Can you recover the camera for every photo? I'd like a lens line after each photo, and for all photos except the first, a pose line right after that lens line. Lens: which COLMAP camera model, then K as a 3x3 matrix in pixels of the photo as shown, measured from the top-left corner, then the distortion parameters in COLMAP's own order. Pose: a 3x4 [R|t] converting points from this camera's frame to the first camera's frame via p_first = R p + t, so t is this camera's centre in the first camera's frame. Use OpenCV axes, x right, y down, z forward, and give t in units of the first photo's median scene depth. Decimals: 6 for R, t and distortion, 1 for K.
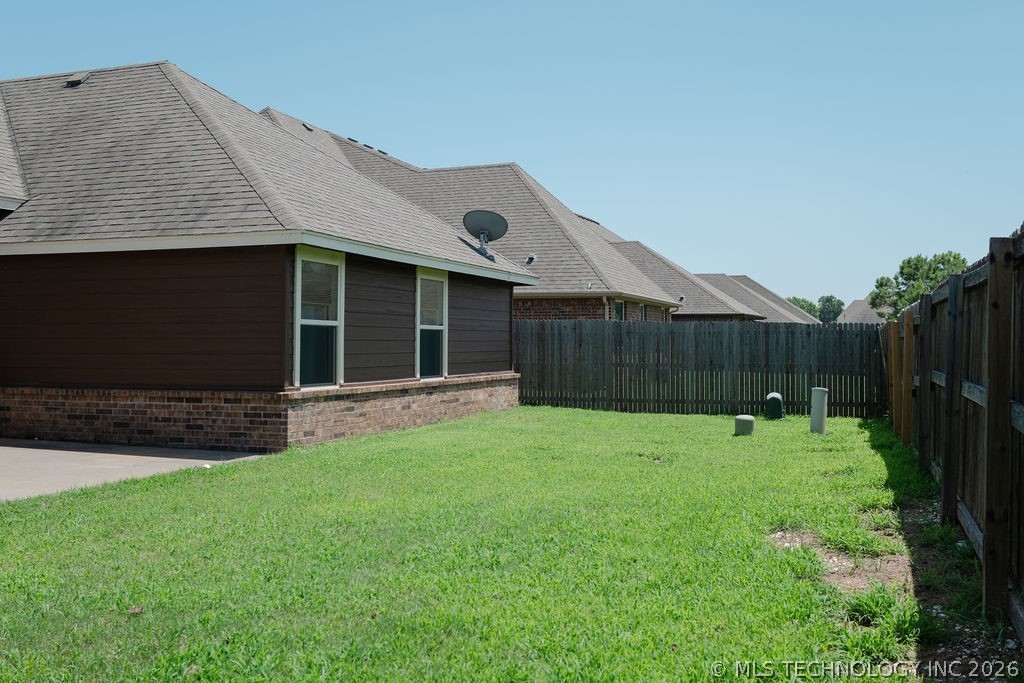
lens RADIAL K [[1001.9, 0, 514.4], [0, 1001.9, 306.2], [0, 0, 1]] dist [-0.010348, -0.001564]
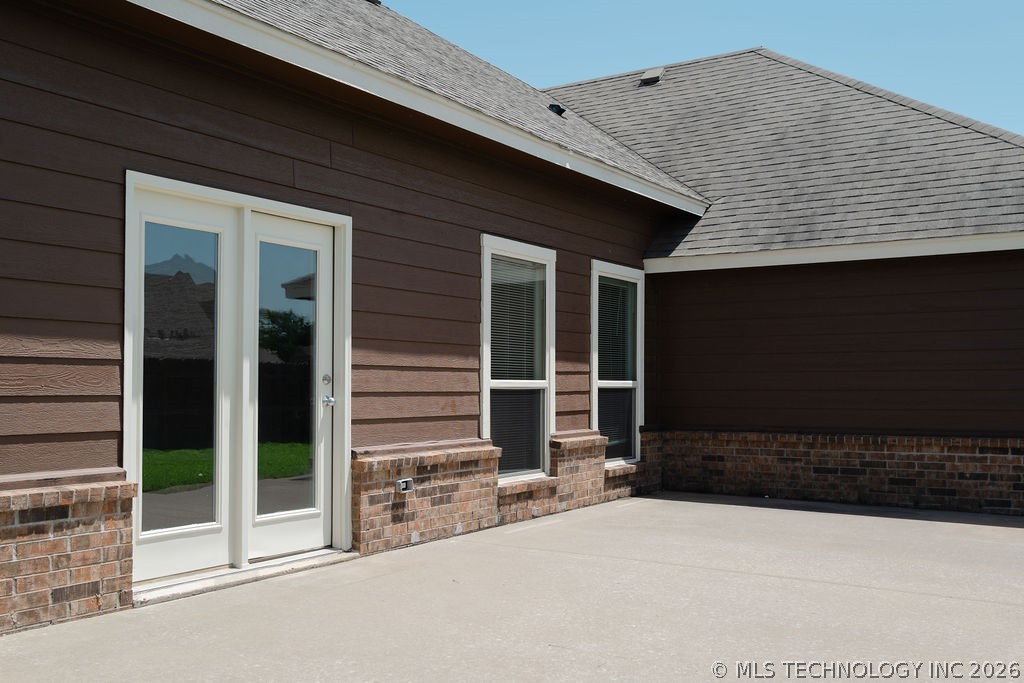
lens RADIAL K [[979.6, 0, 512.6], [0, 979.6, 355.3], [0, 0, 1]] dist [-0.011550, -0.010291]
pose [[0.975877, -0.010441, -0.218071, -0.519579], [0.012215, 0.999902, 0.006786, 0.011699], [0.217979, -0.009286, 0.975909, 0.195430]]
